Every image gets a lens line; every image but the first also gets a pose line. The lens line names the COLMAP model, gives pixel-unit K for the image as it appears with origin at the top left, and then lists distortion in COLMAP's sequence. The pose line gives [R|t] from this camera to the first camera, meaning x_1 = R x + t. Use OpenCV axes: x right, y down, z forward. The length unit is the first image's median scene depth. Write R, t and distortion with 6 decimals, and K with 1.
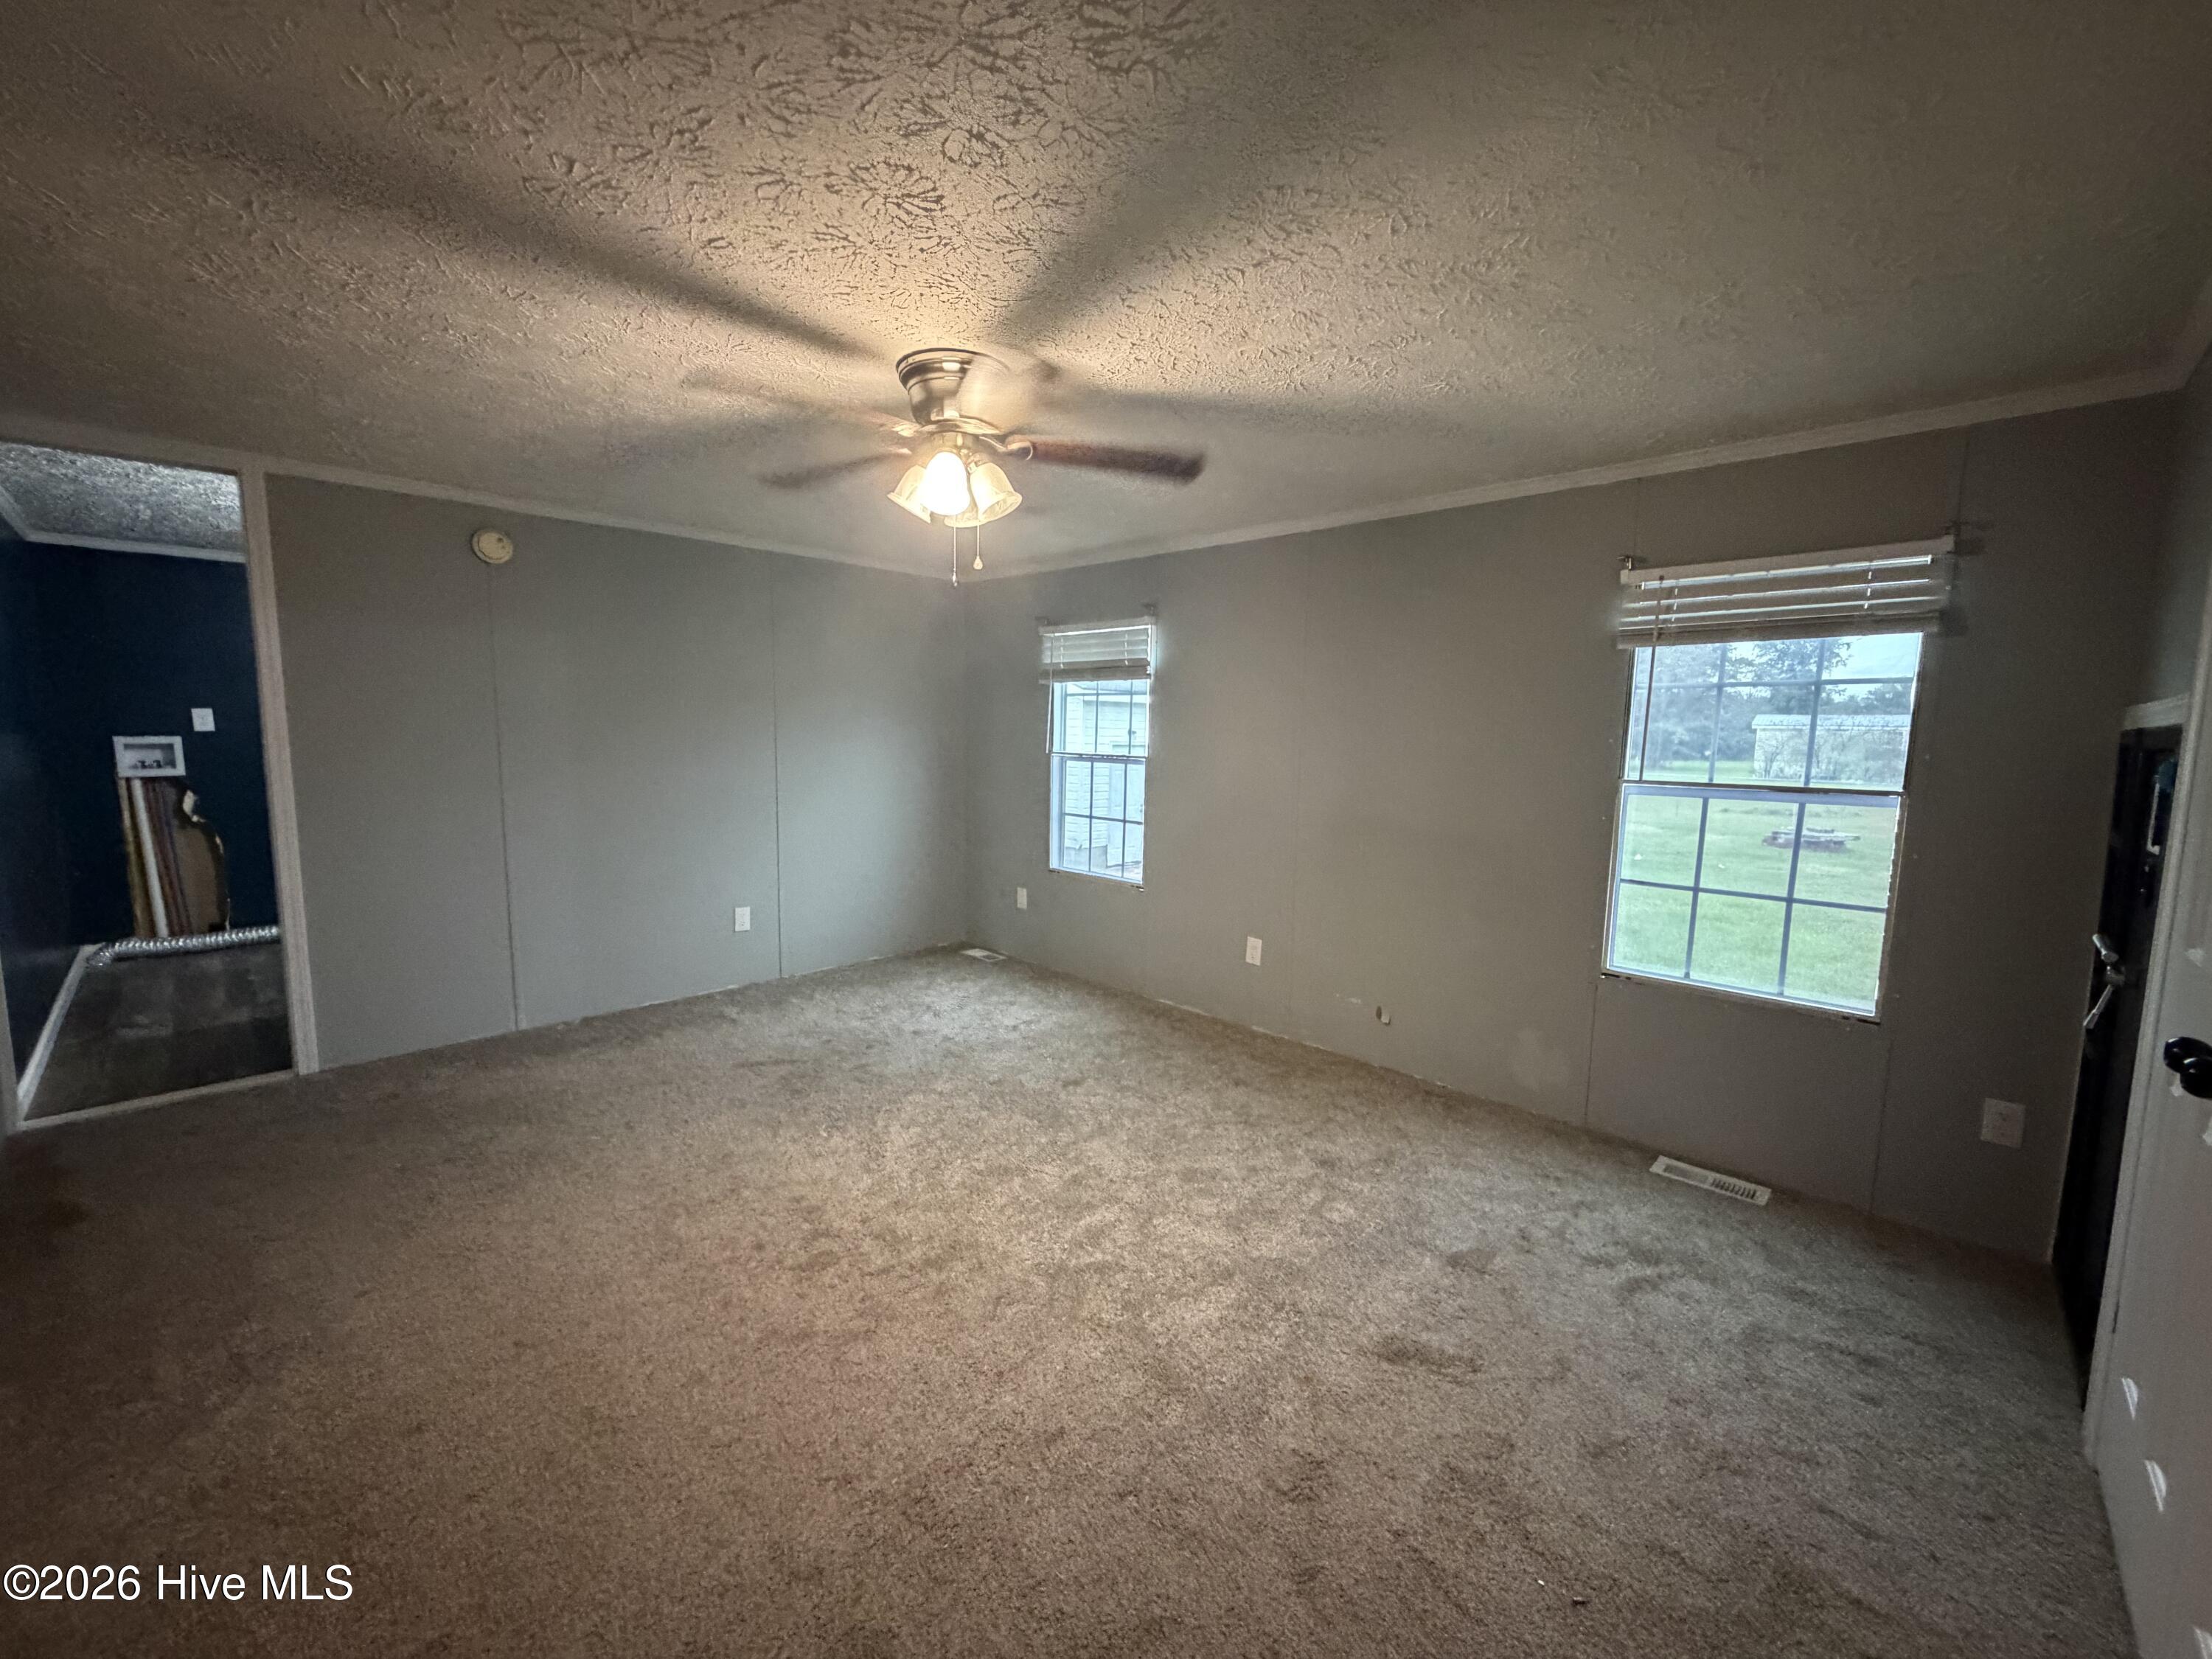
lens RADIAL K [[878.3, 0, 1090.6], [0, 878.3, 781.3], [0, 0, 1]] dist [-0.001081, 0.000420]
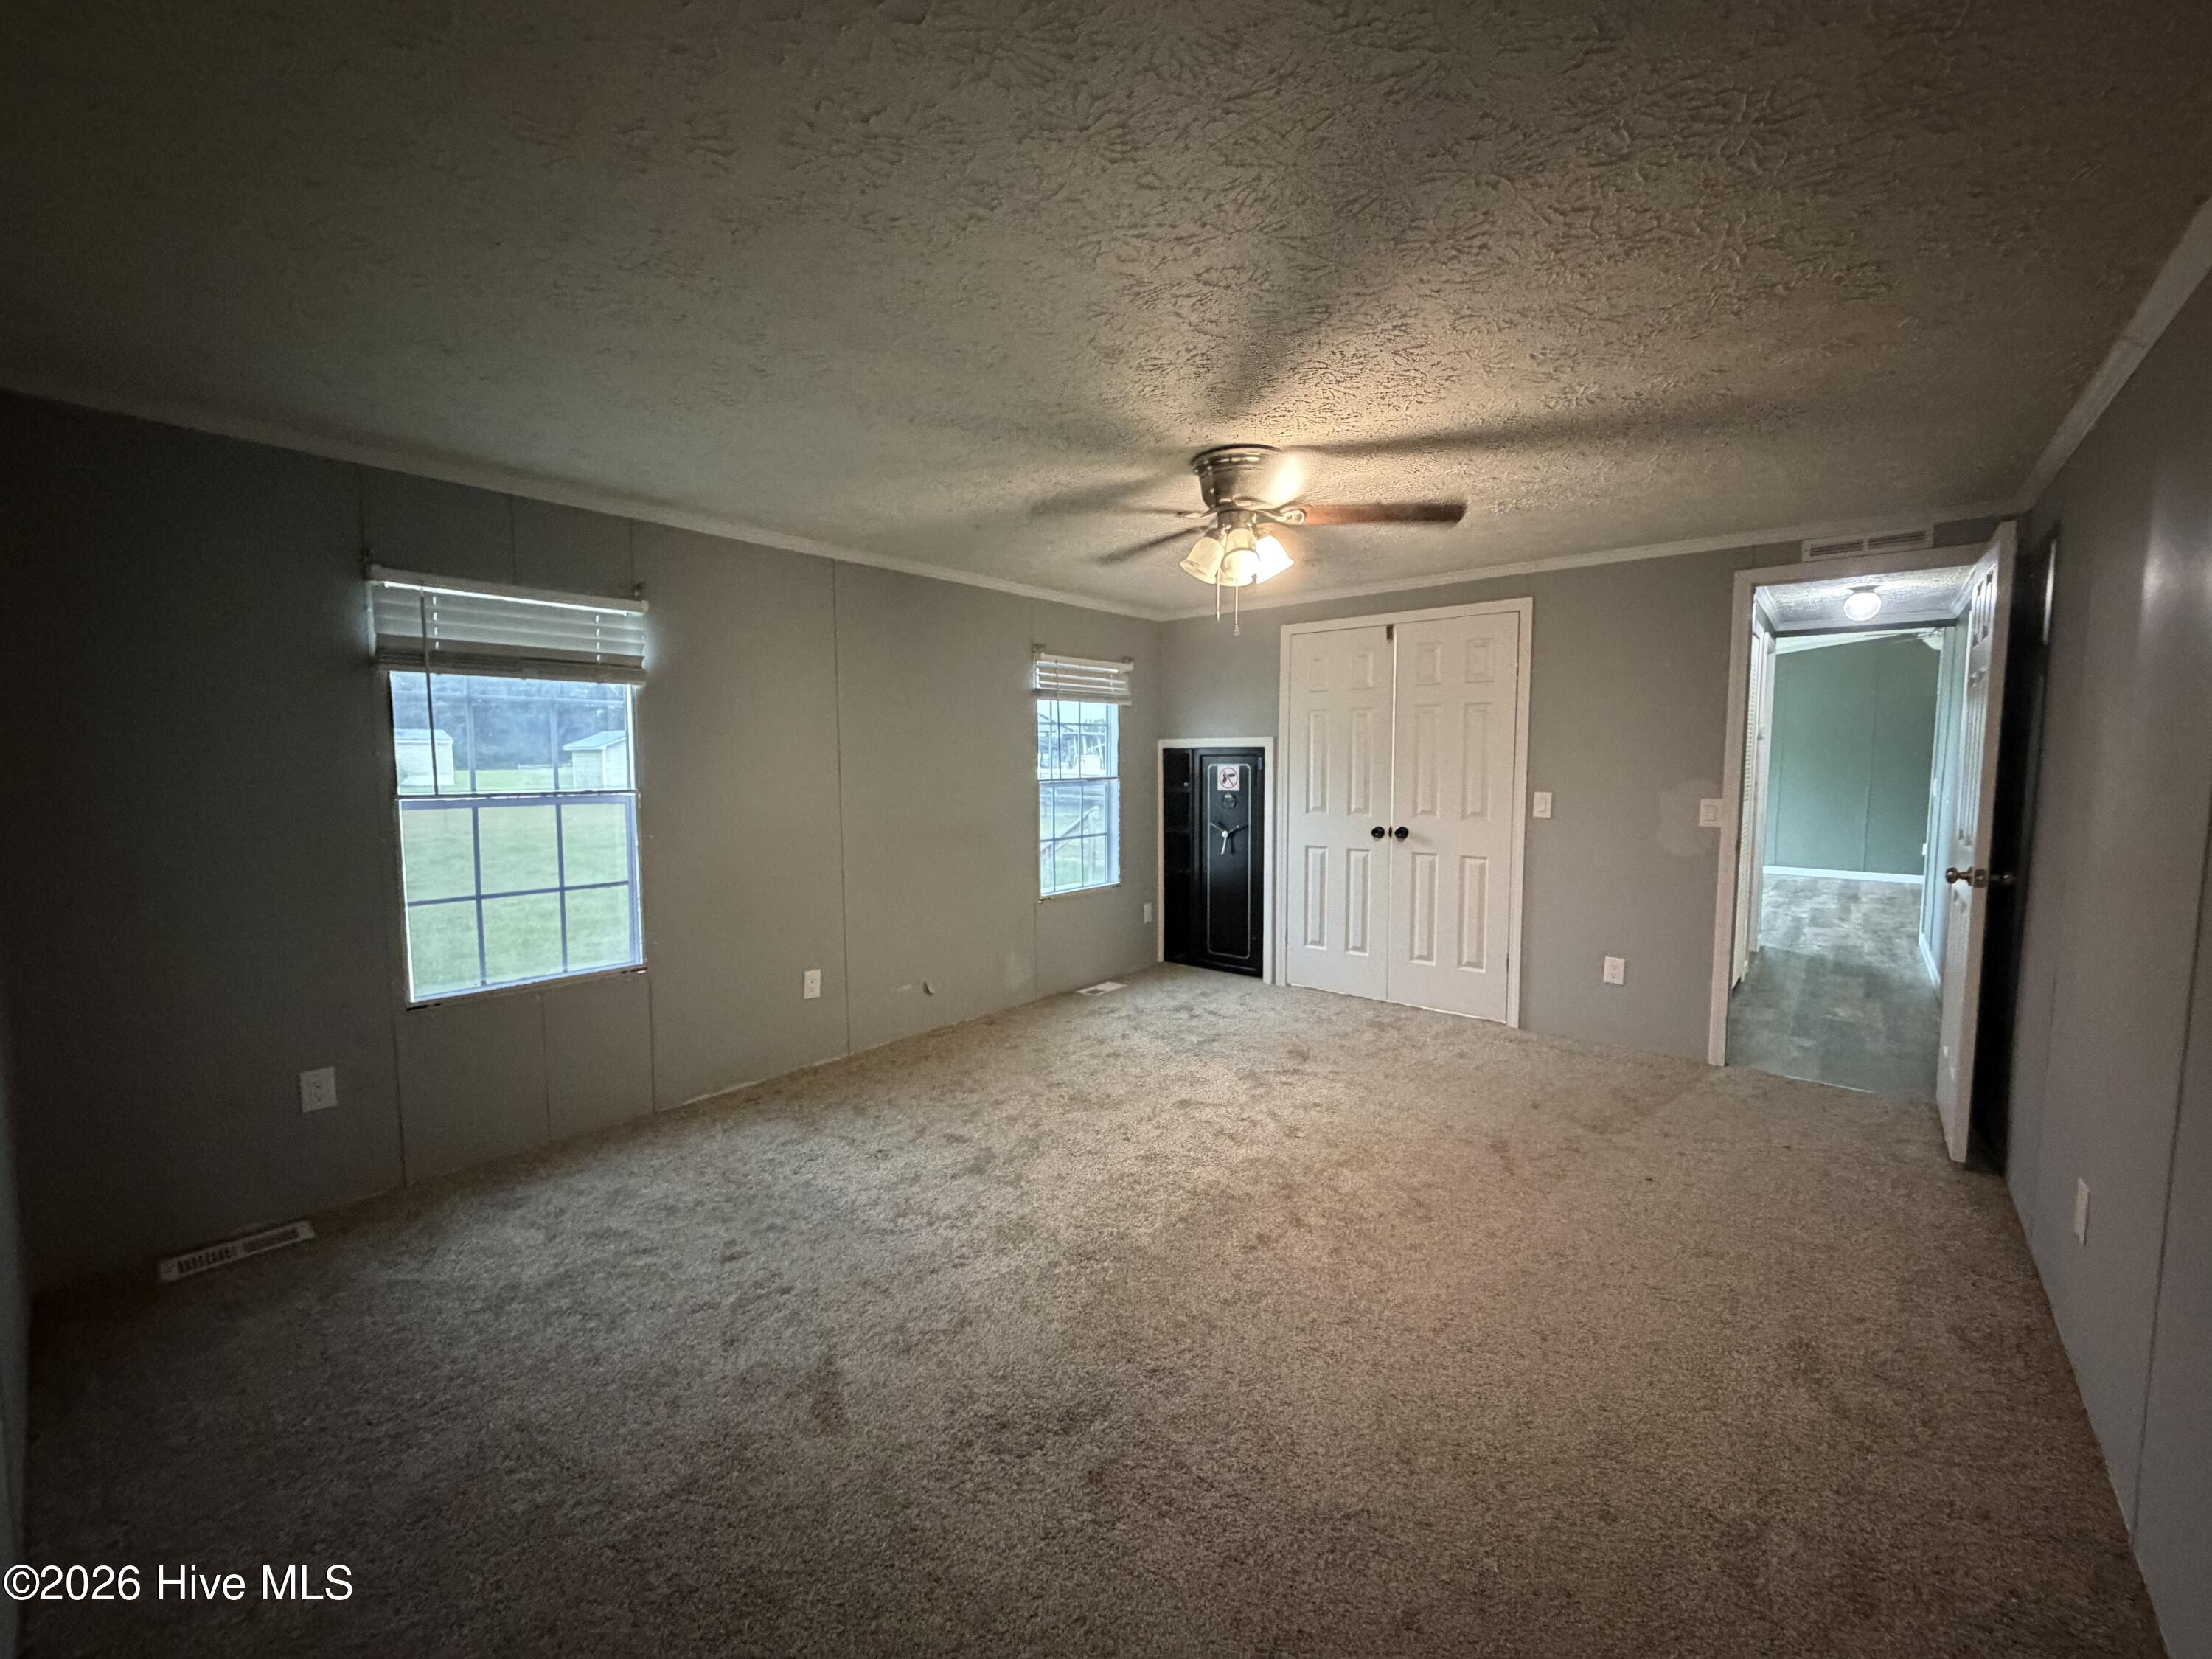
lens RADIAL K [[878.3, 0, 1110.3], [0, 878.3, 823.7], [0, 0, 1]] dist [-0.001081, 0.000420]
pose [[-0.067507, -0.101227, 0.992570, -0.707582], [0.051057, 0.993186, 0.104762, -0.059505], [-0.996412, 0.057750, -0.061879, 0.670237]]
